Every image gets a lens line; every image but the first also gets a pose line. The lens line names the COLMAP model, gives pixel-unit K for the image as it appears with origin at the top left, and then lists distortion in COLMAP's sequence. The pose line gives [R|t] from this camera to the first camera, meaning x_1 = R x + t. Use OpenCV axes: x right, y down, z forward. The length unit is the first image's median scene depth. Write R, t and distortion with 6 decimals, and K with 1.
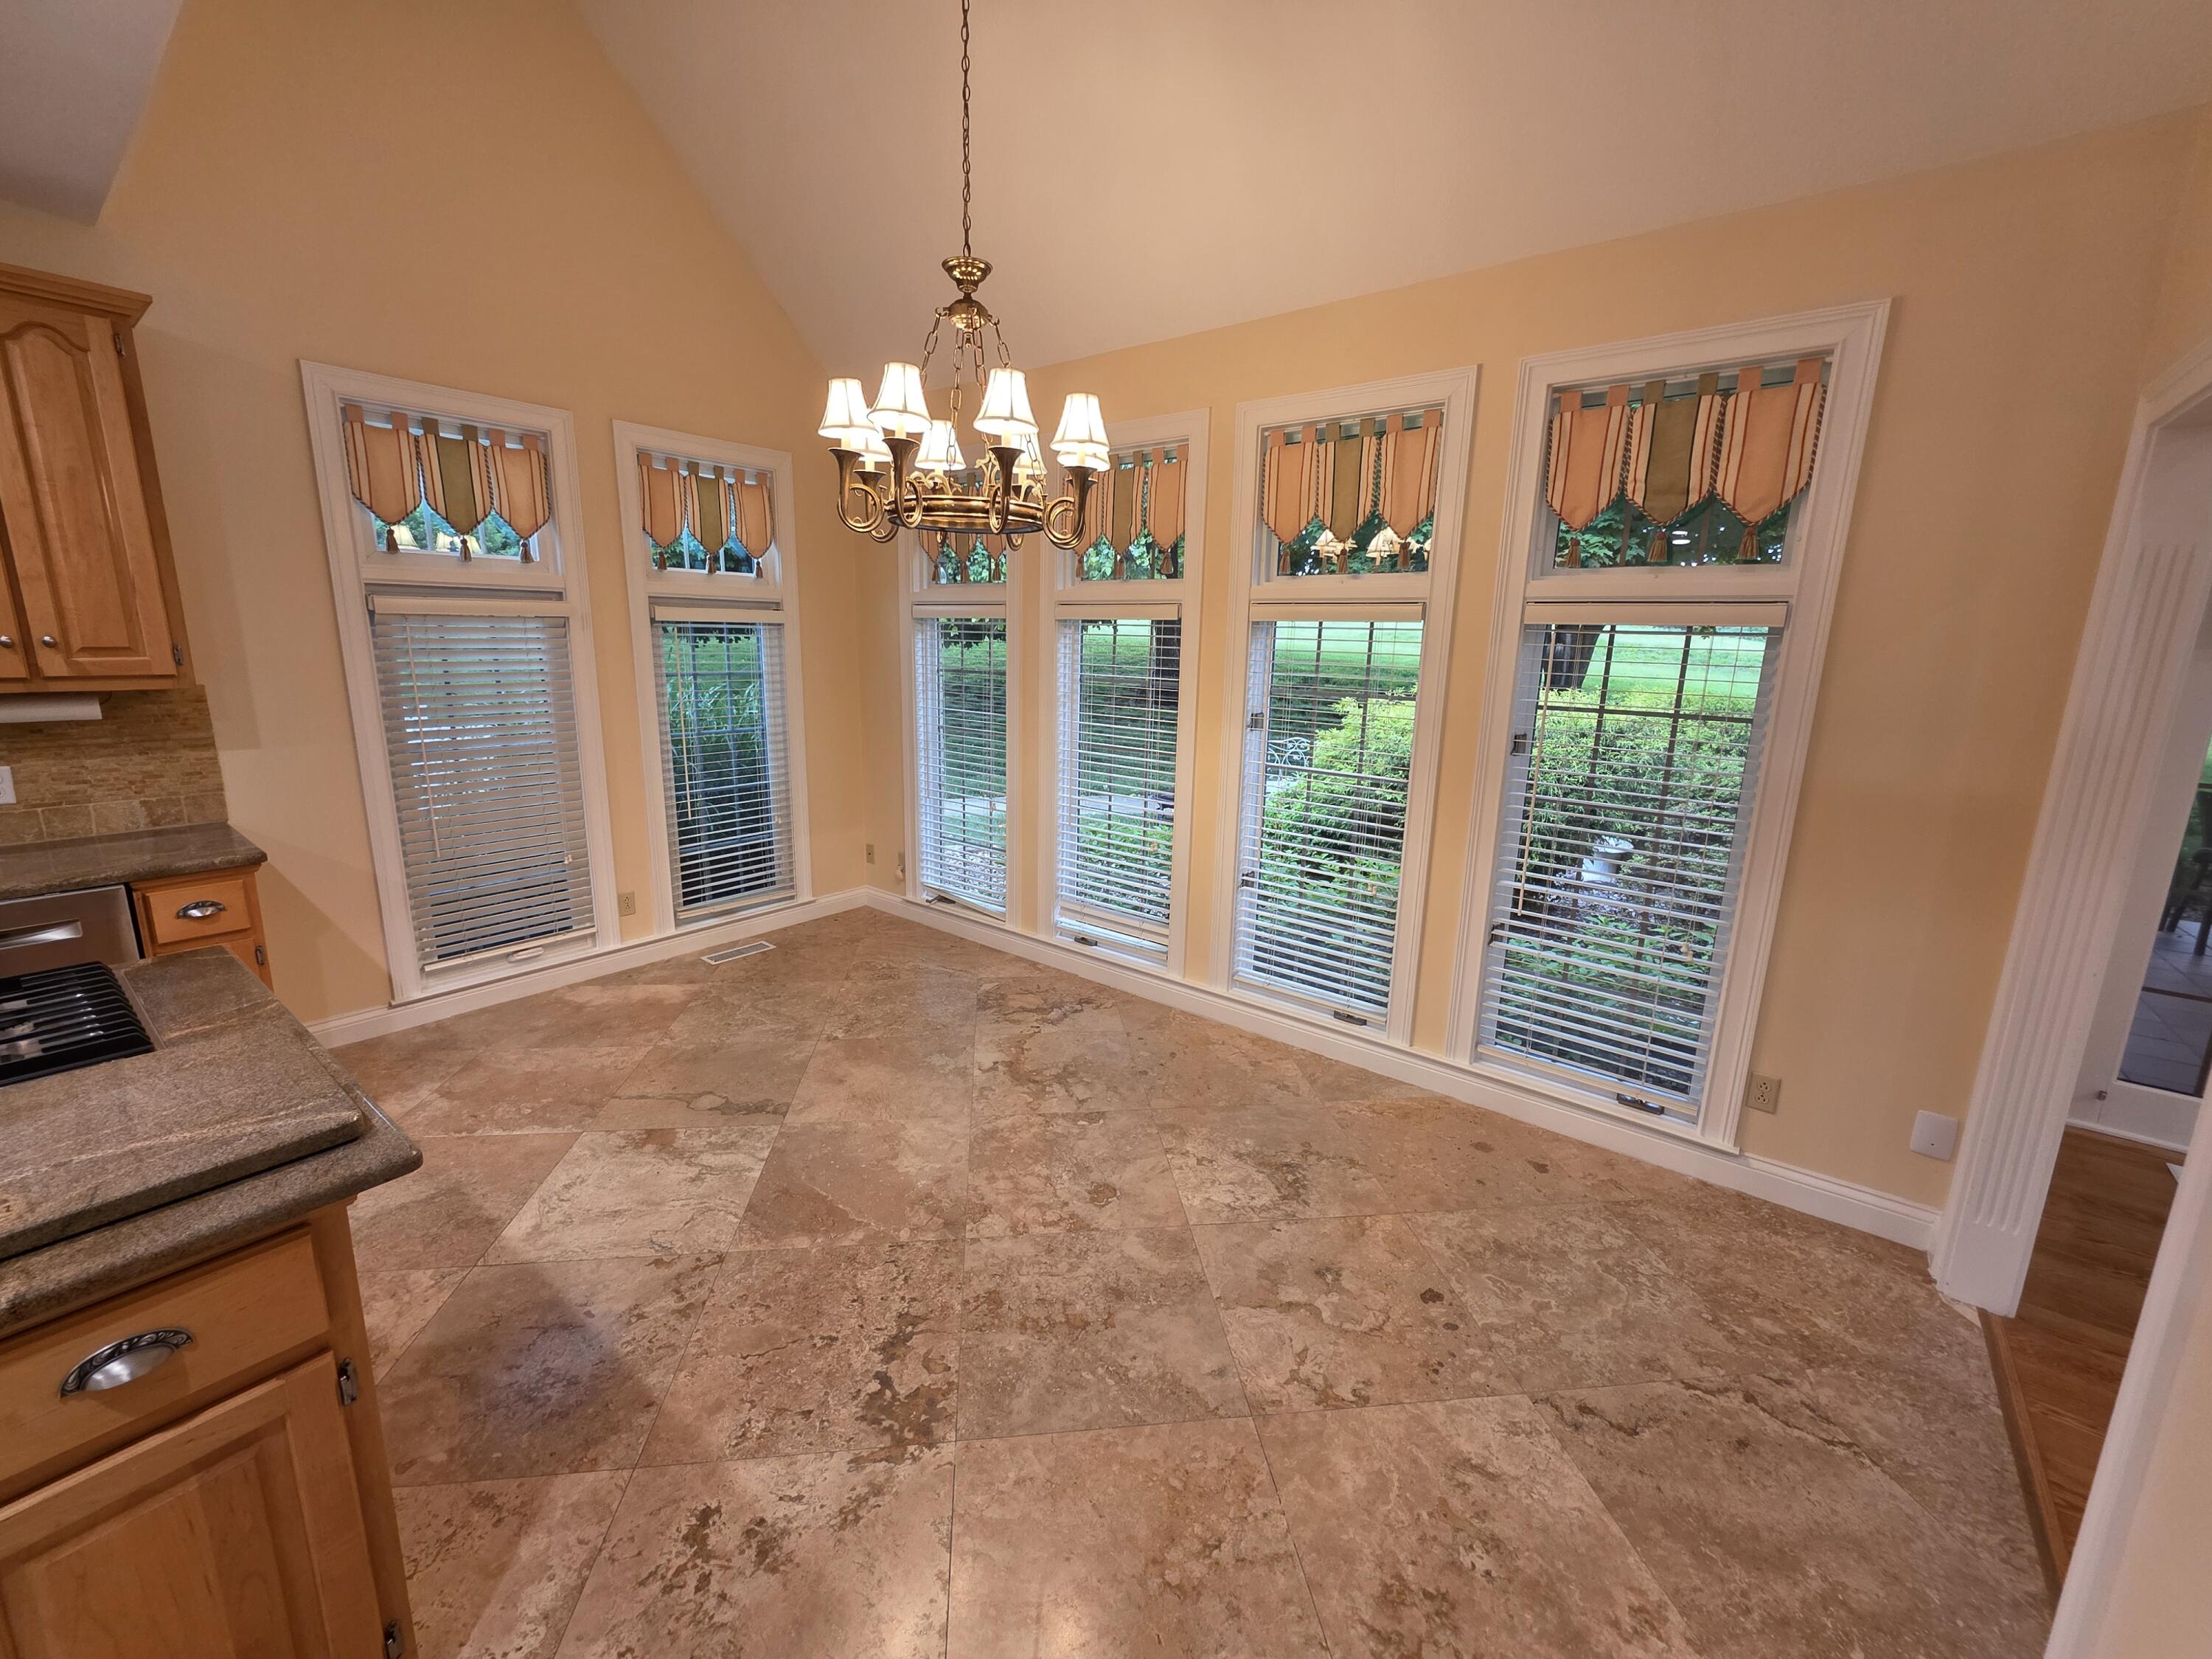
lens RADIAL K [[890.6, 0, 1105.9], [0, 890.6, 822.8], [0, 0, 1]] dist [-0.002432, 0.000606]
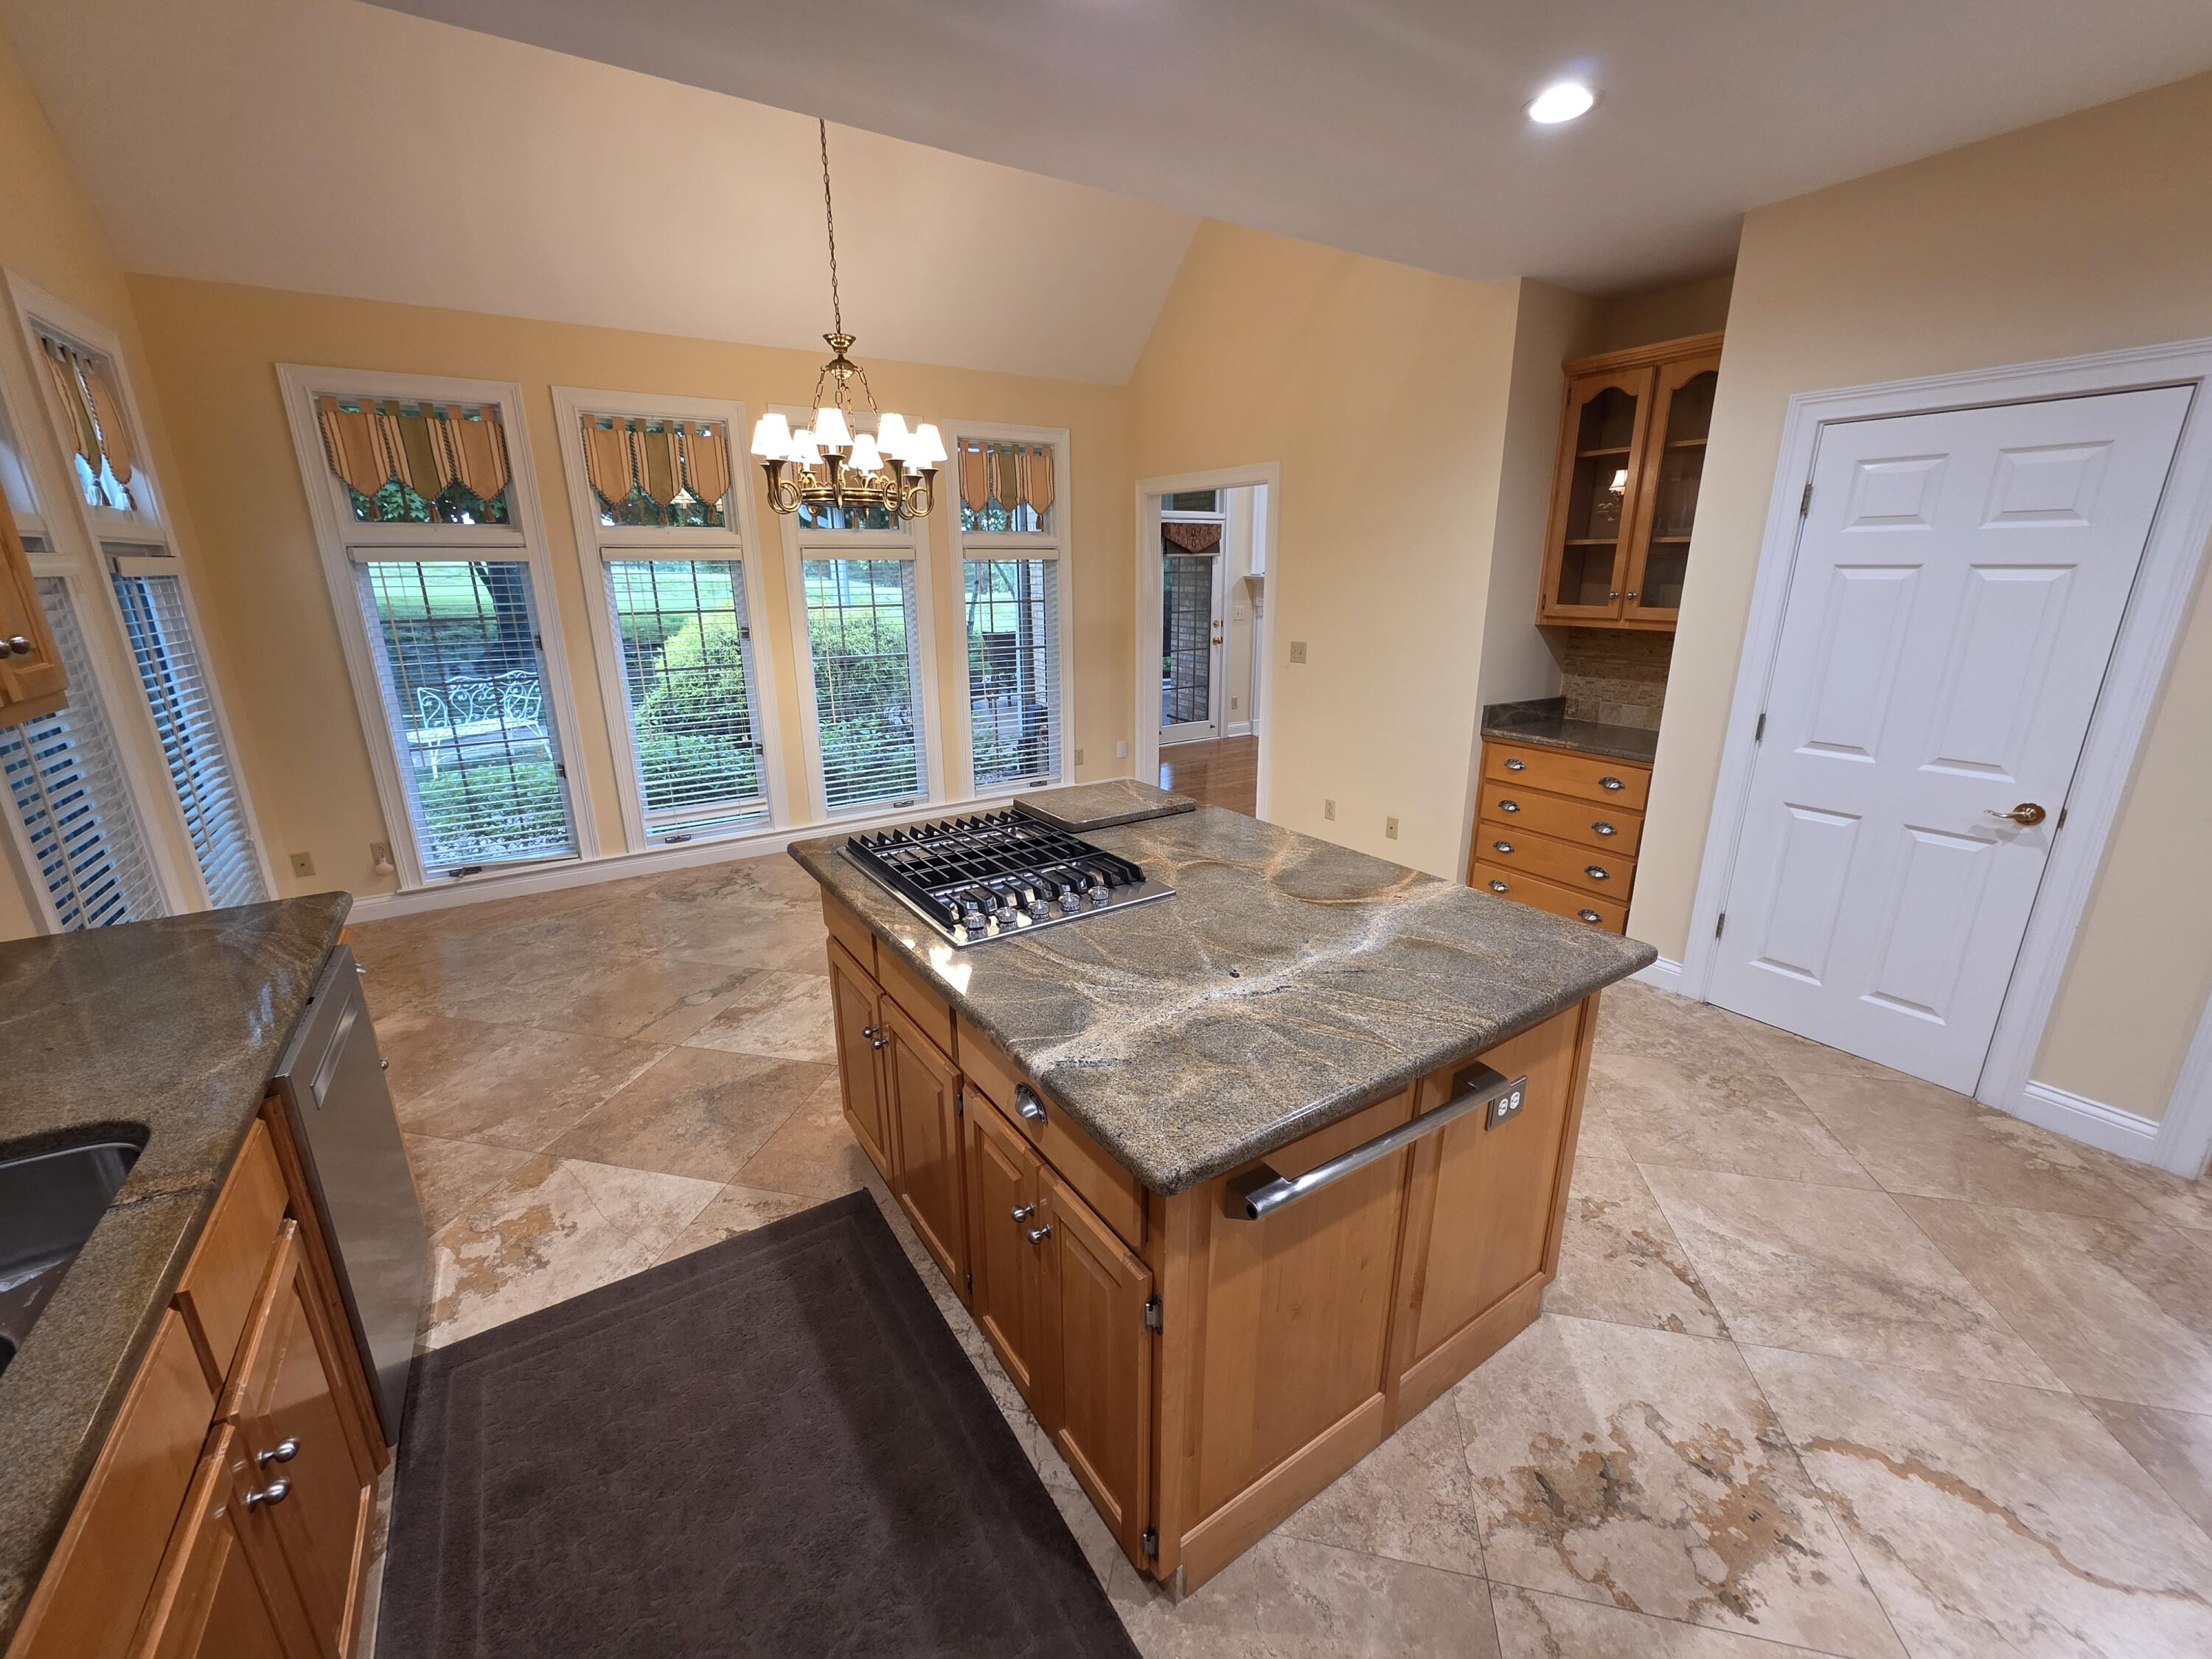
lens RADIAL K [[890.6, 0, 1109.6], [0, 890.6, 829.6], [0, 0, 1]] dist [-0.002432, 0.000606]
pose [[0.314192, -0.295533, 0.902188, -1.030736], [0.208634, 0.948575, 0.238070, -0.046260], [-0.926151, 0.113427, 0.359693, 0.056725]]
